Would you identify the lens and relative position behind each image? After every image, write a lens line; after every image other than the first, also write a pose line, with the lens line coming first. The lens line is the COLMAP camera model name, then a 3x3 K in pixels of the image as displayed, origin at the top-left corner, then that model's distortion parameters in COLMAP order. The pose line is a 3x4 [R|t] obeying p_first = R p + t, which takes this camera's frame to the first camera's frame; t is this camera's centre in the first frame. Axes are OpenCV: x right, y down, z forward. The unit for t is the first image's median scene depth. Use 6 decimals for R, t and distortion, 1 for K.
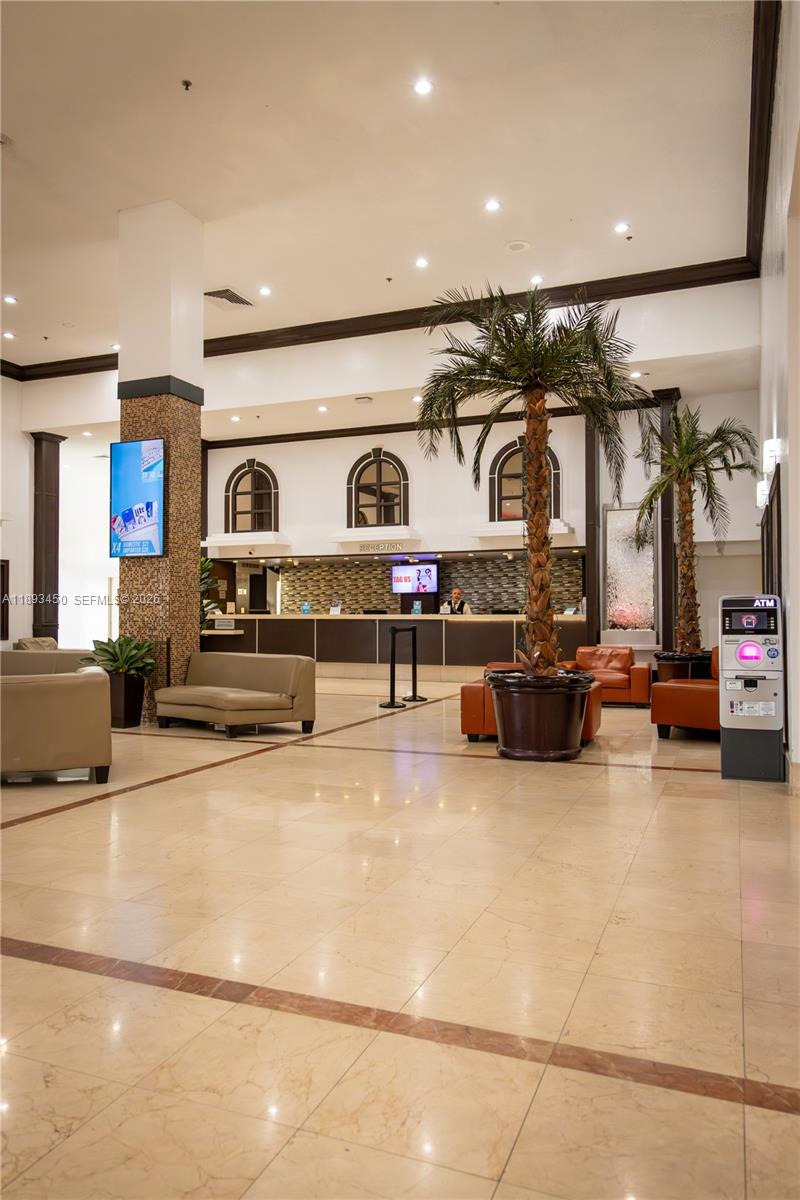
lens RADIAL K [[822.7, 0, 400.0], [0, 822.7, 600.0], [0, 0, 1]] dist [0.002123, 0.001107]
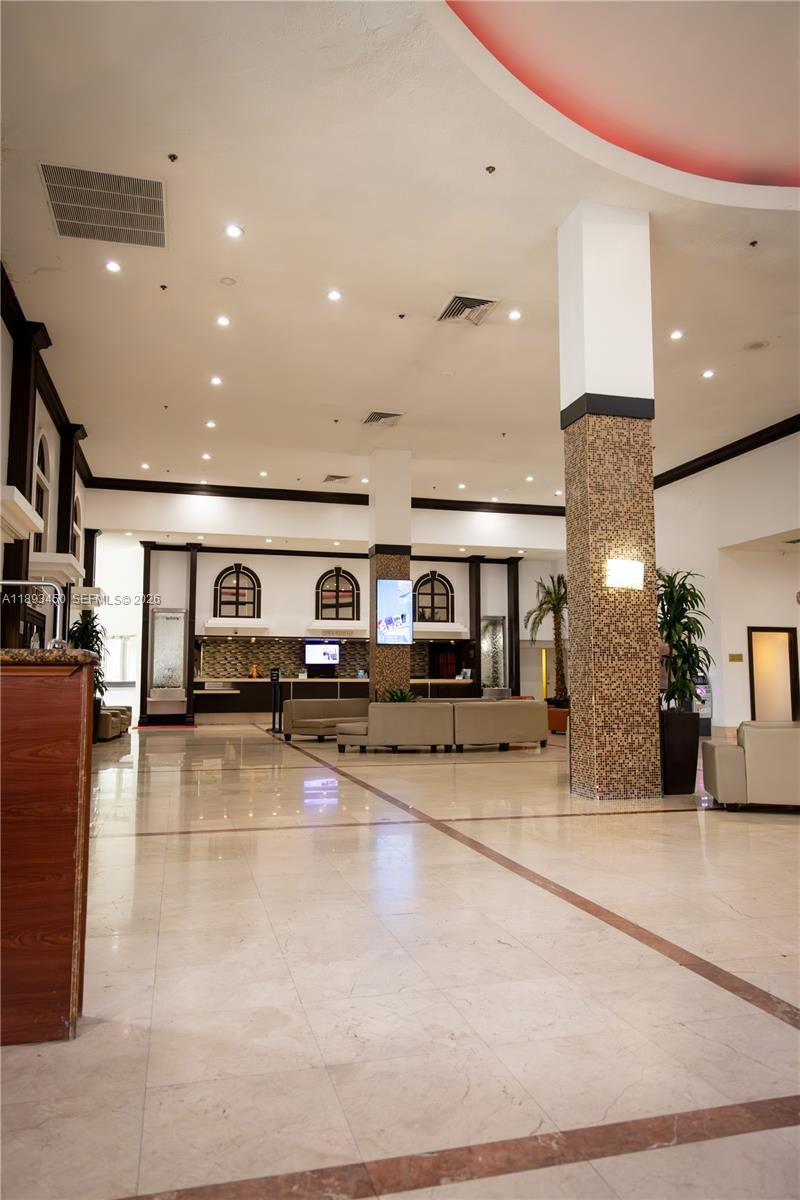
lens RADIAL K [[822.7, 0, 400.0], [0, 822.7, 600.0], [0, 0, 1]] dist [0.002123, 0.001107]
pose [[0.800366, 0.061031, 0.596398, -0.789767], [-0.011447, 0.996179, -0.086581, 0.003209], [-0.599403, 0.062469, 0.798006, -0.247467]]
